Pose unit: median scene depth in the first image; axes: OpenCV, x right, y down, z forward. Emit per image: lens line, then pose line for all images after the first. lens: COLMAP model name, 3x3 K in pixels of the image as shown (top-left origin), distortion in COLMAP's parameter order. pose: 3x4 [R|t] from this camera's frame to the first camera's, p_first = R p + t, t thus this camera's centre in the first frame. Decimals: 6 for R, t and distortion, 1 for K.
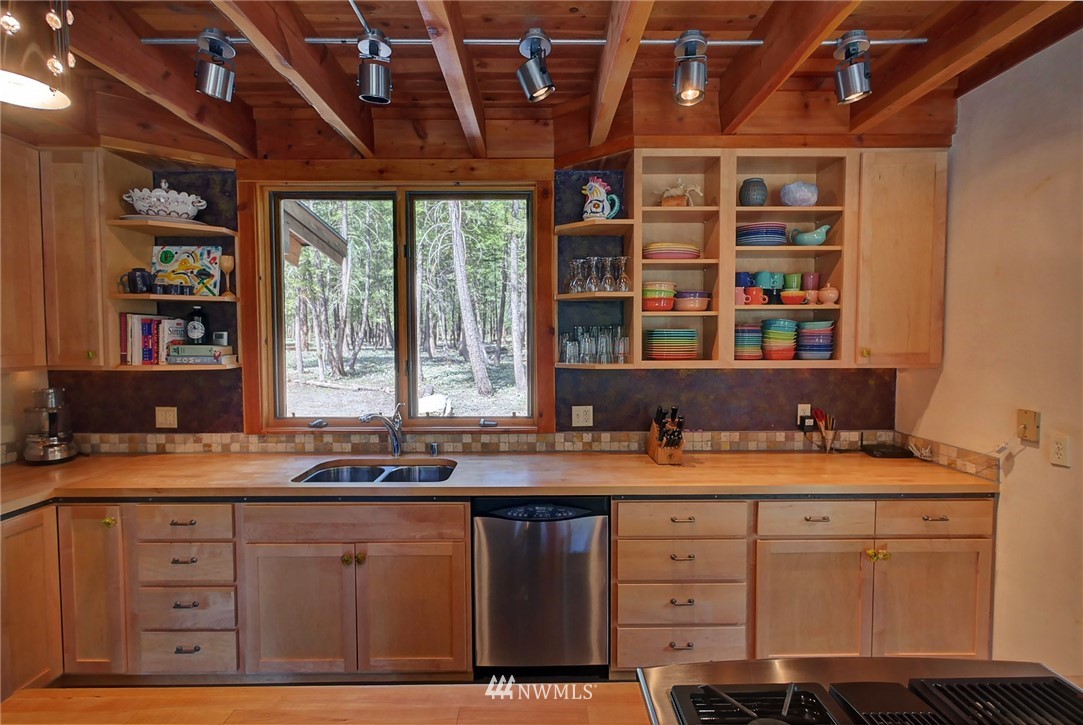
lens RADIAL K [[492.2, 0, 541.1], [0, 492.2, 356.6], [0, 0, 1]] dist [0.001269, -0.000052]
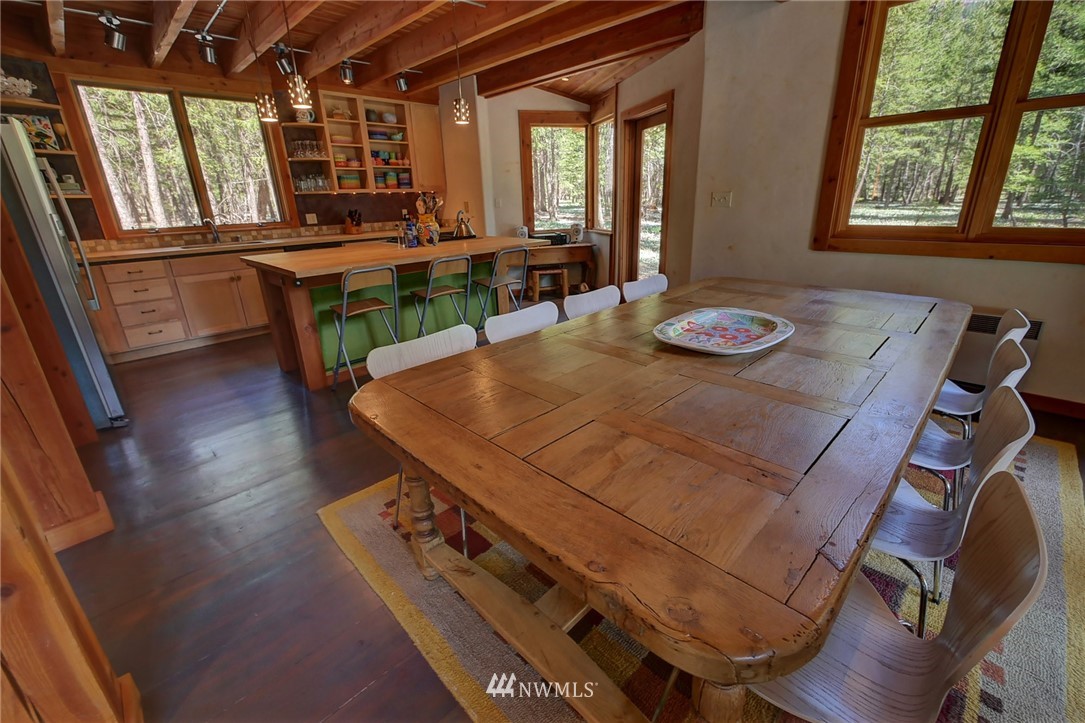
lens RADIAL K [[451.2, 0, 549.8], [0, 451.2, 355.8], [0, 0, 1]] dist [-0.005977, 0.000470]
pose [[0.703522, -0.251403, 0.664721, -0.694988], [0.054852, 0.951757, 0.301909, 0.165353], [-0.708554, -0.175939, 0.683372, -1.293152]]
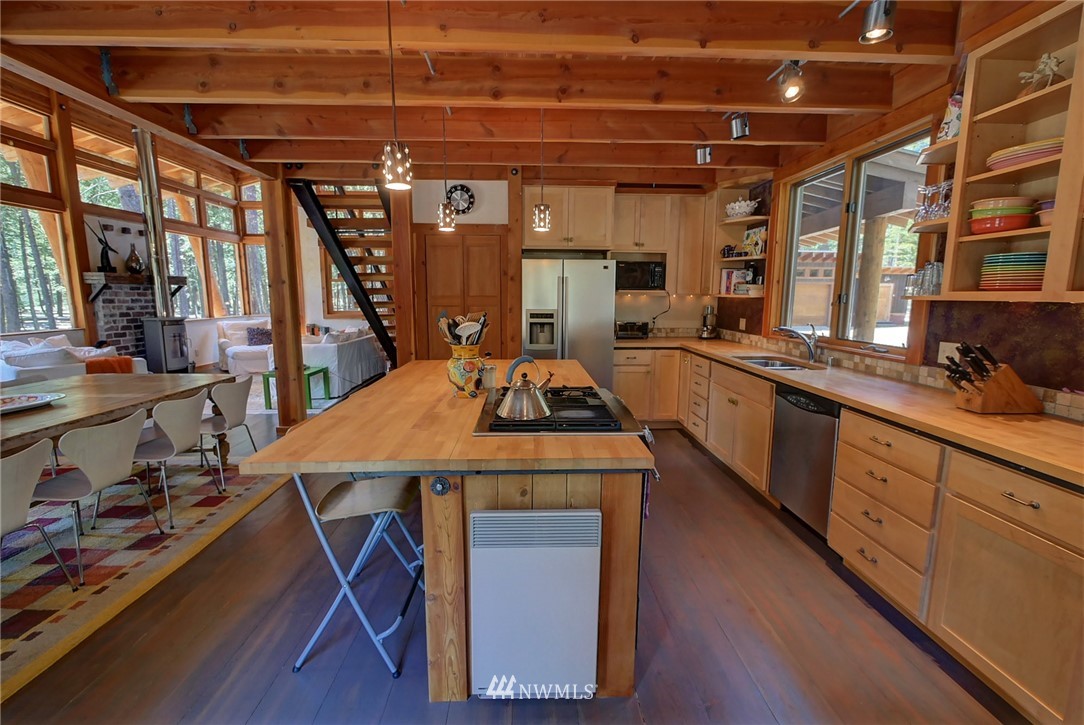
lens RADIAL K [[450.8, 0, 540.5], [0, 450.8, 357.3], [0, 0, 1]] dist [-0.005977, 0.000470]
pose [[0.023554, 0.141416, -0.989670, 0.989876], [-0.043261, 0.989162, 0.140314, 0.044008], [0.998786, 0.039509, 0.029417, 0.202693]]
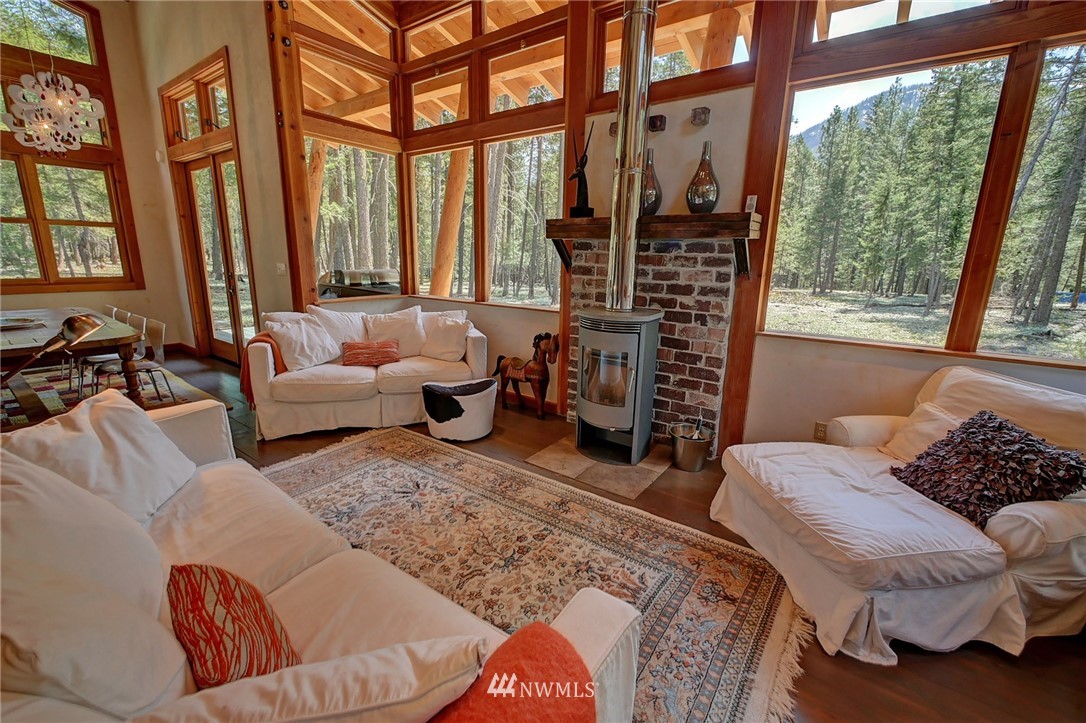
lens RADIAL K [[451.6, 0, 544.8], [0, 451.6, 359.0], [0, 0, 1]] dist [-0.005977, 0.000470]
pose [[-0.802332, -0.147283, 0.578422, -2.345801], [0.002614, 0.968201, 0.250158, 0.101498], [-0.596872, 0.202222, -0.776434, -0.891017]]
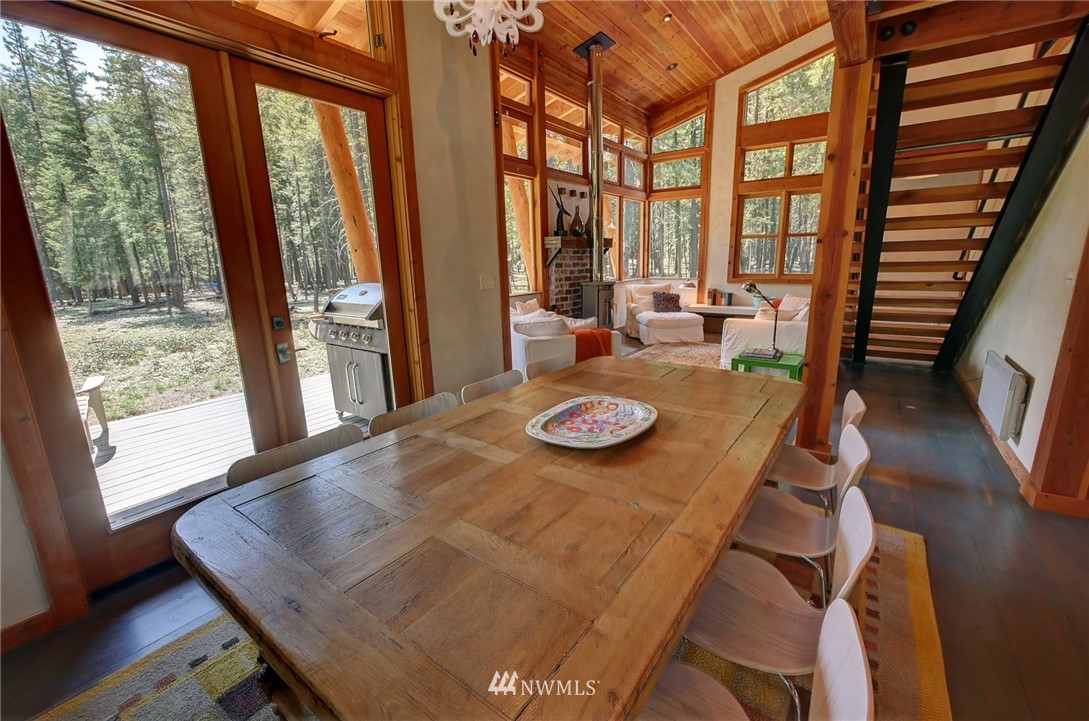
lens RADIAL K [[448.8, 0, 547.9], [0, 448.8, 355.4], [0, 0, 1]] dist [-0.002335, 0.000182]
pose [[-0.586962, 0.189888, -0.787032, 0.553042], [-0.006156, 0.971031, 0.238873, 0.077189], [0.809591, 0.145055, -0.568789, -0.667261]]
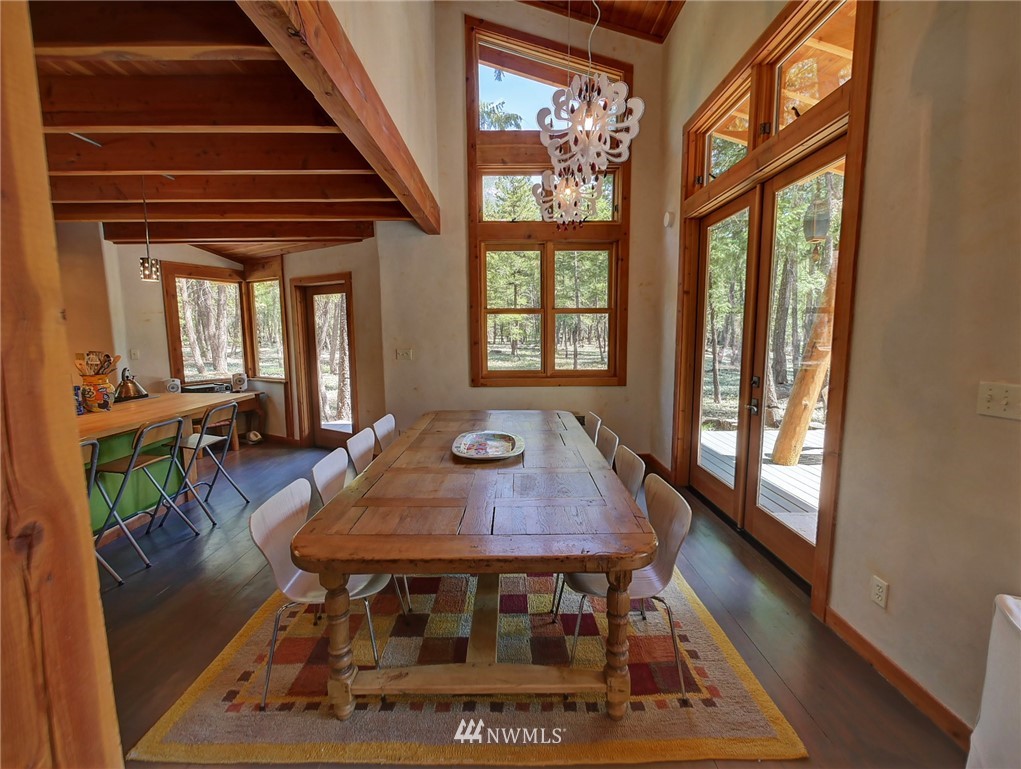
lens RADIAL K [[426.7, 0, 508.4], [0, 426.7, 380.6], [0, 0, 1]] dist [0.003134, 0.000799]
pose [[0.006252, -0.109449, 0.993973, -1.051372], [0.046069, 0.992968, 0.109049, 0.085906], [-0.998919, 0.045110, 0.011250, -1.066415]]
